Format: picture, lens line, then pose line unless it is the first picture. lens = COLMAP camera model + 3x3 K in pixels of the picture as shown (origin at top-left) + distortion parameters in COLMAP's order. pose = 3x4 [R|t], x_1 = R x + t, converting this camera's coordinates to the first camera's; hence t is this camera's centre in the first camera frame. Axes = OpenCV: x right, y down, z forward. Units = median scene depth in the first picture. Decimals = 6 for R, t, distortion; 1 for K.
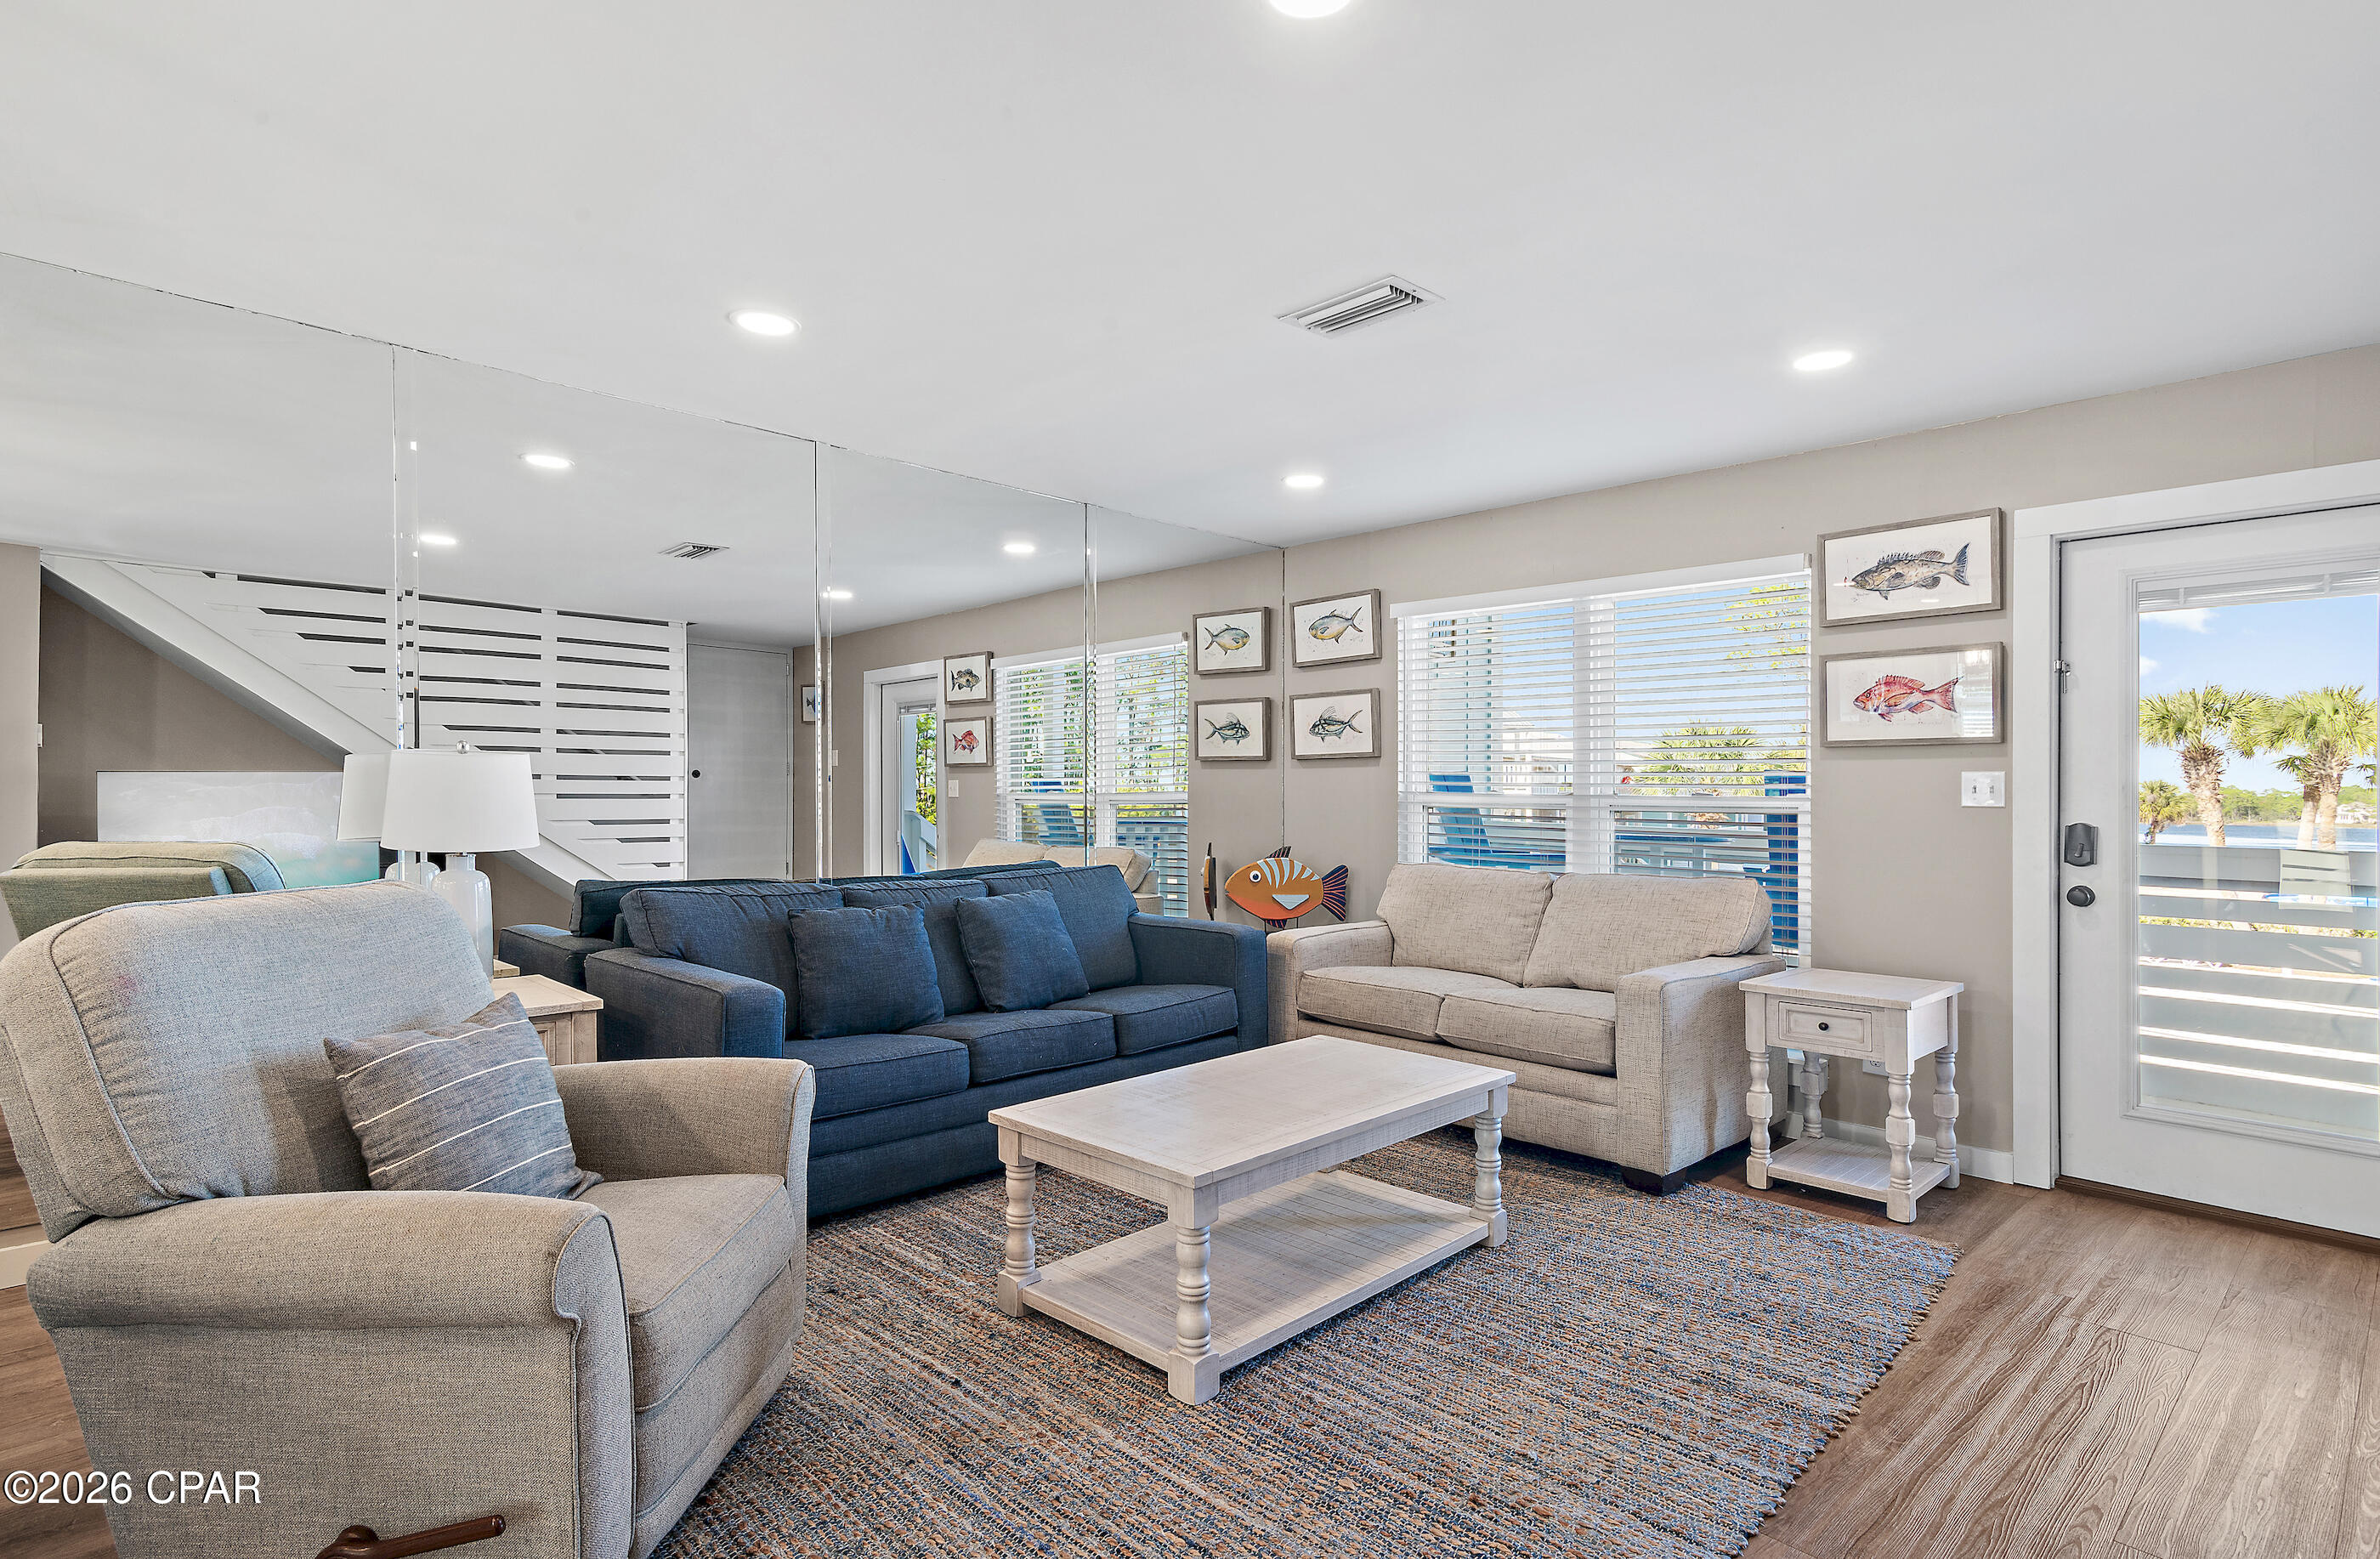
lens RADIAL K [[1163.8, 0, 1164.4], [0, 1163.8, 801.4], [0, 0, 1]] dist [0.022819, 0.000425]
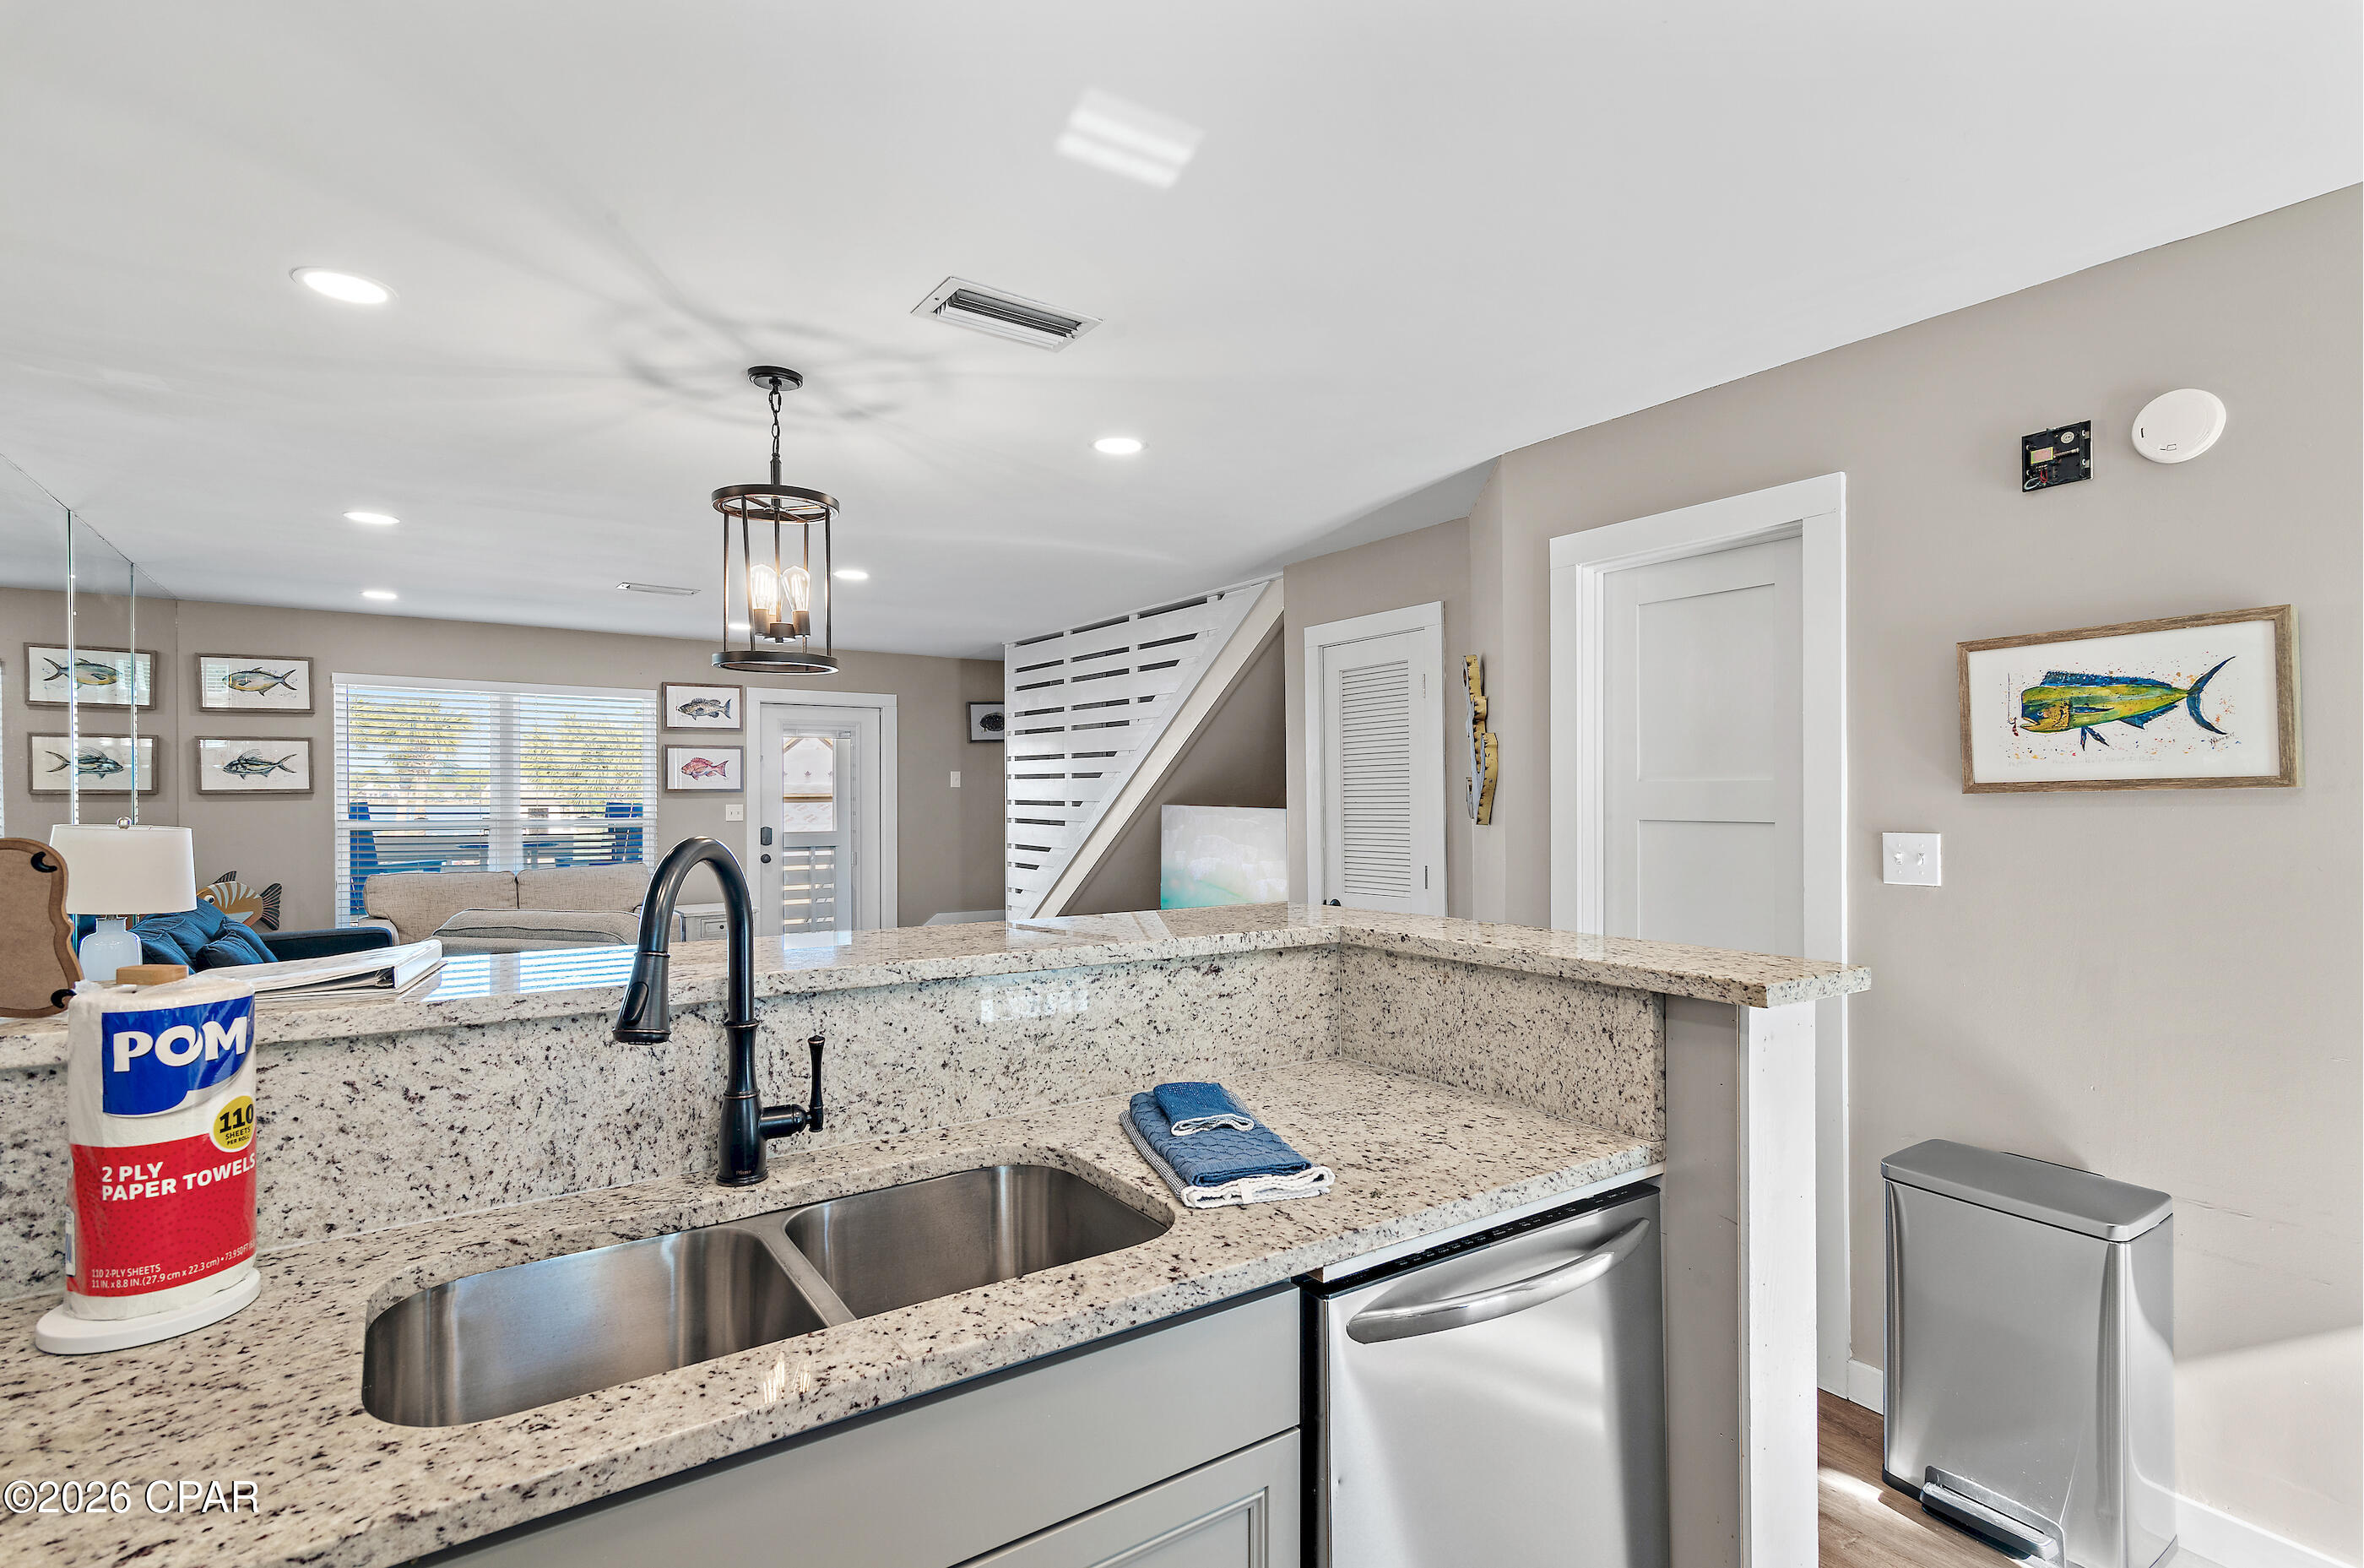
lens RADIAL K [[1194.7, 0, 1178.1], [0, 1194.7, 789.3], [0, 0, 1]] dist [0.021076, 0.000529]
pose [[0.164590, -0.008602, 0.986325, -1.215396], [0.008384, 0.999938, 0.007321, -0.056680], [-0.986326, 0.007065, 0.164652, -0.153117]]
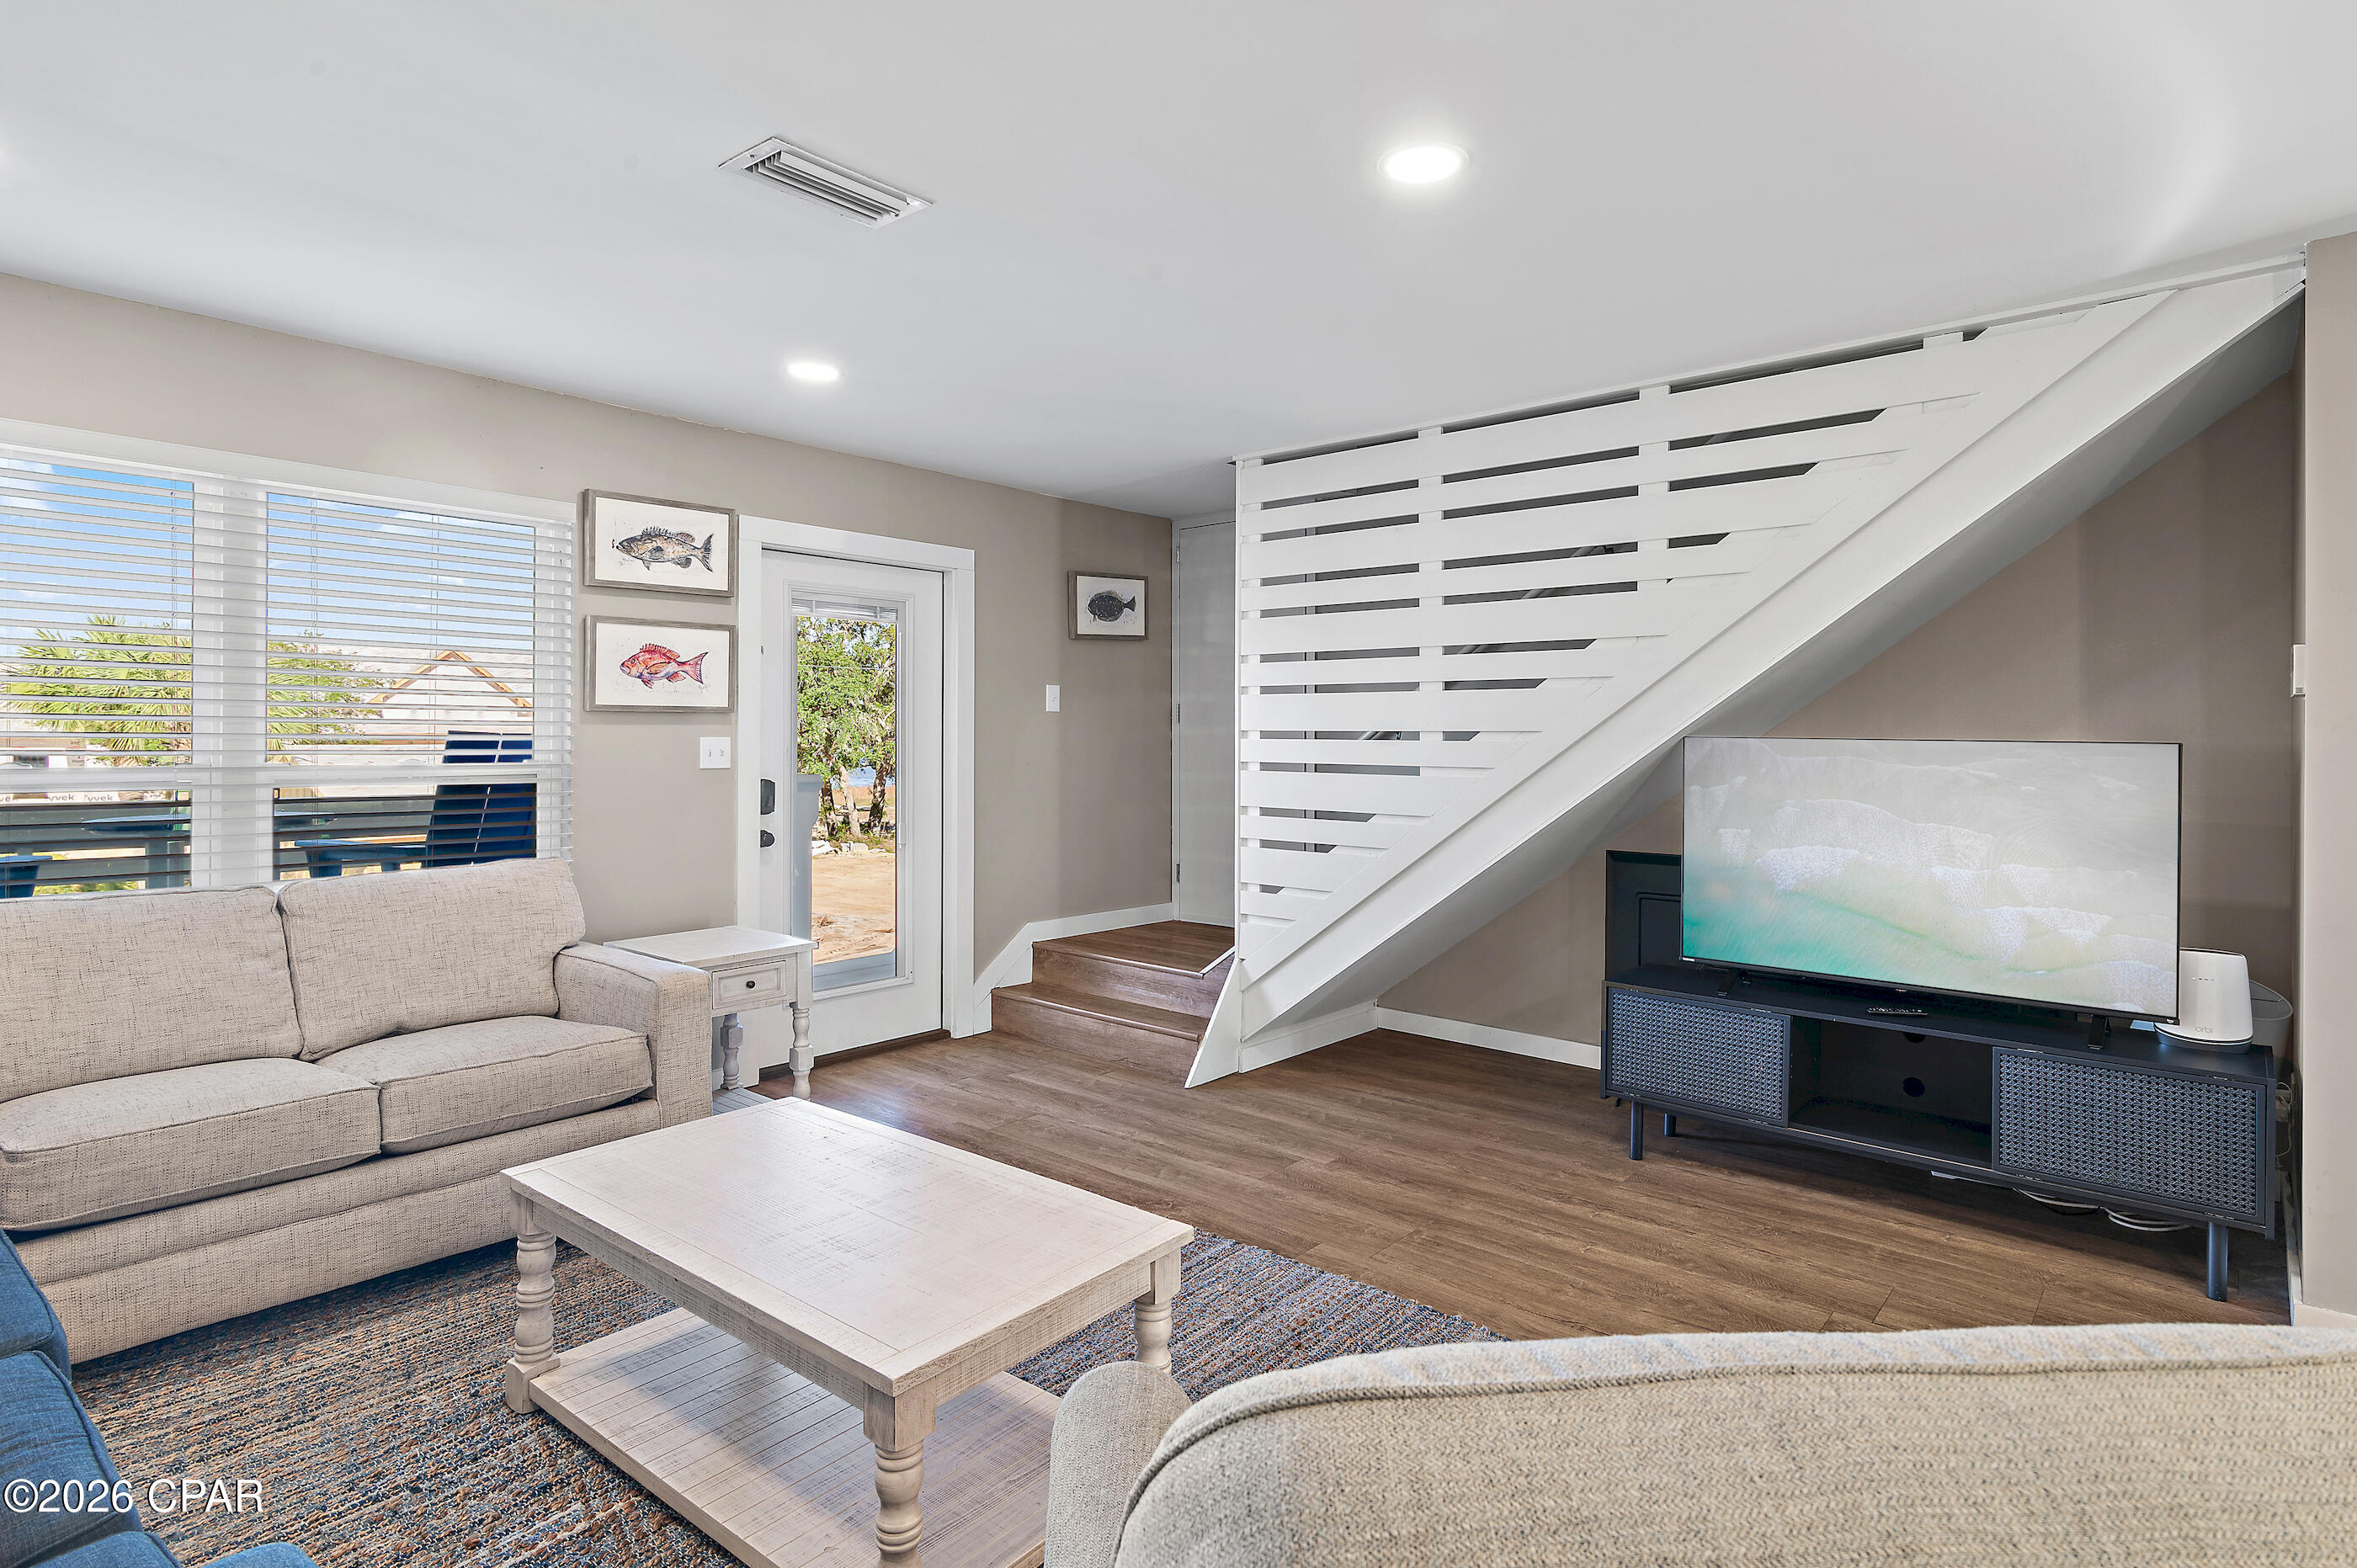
lens RADIAL K [[1248.4, 0, 1230.1], [0, 1248.4, 731.5], [0, 0, 1]] dist [0.012318, -0.003192]
pose [[-0.122654, -0.009019, 0.992409, -0.504697], [0.001183, 0.999957, 0.009234, -0.037432], [-0.992449, 0.002307, -0.122638, 0.591774]]
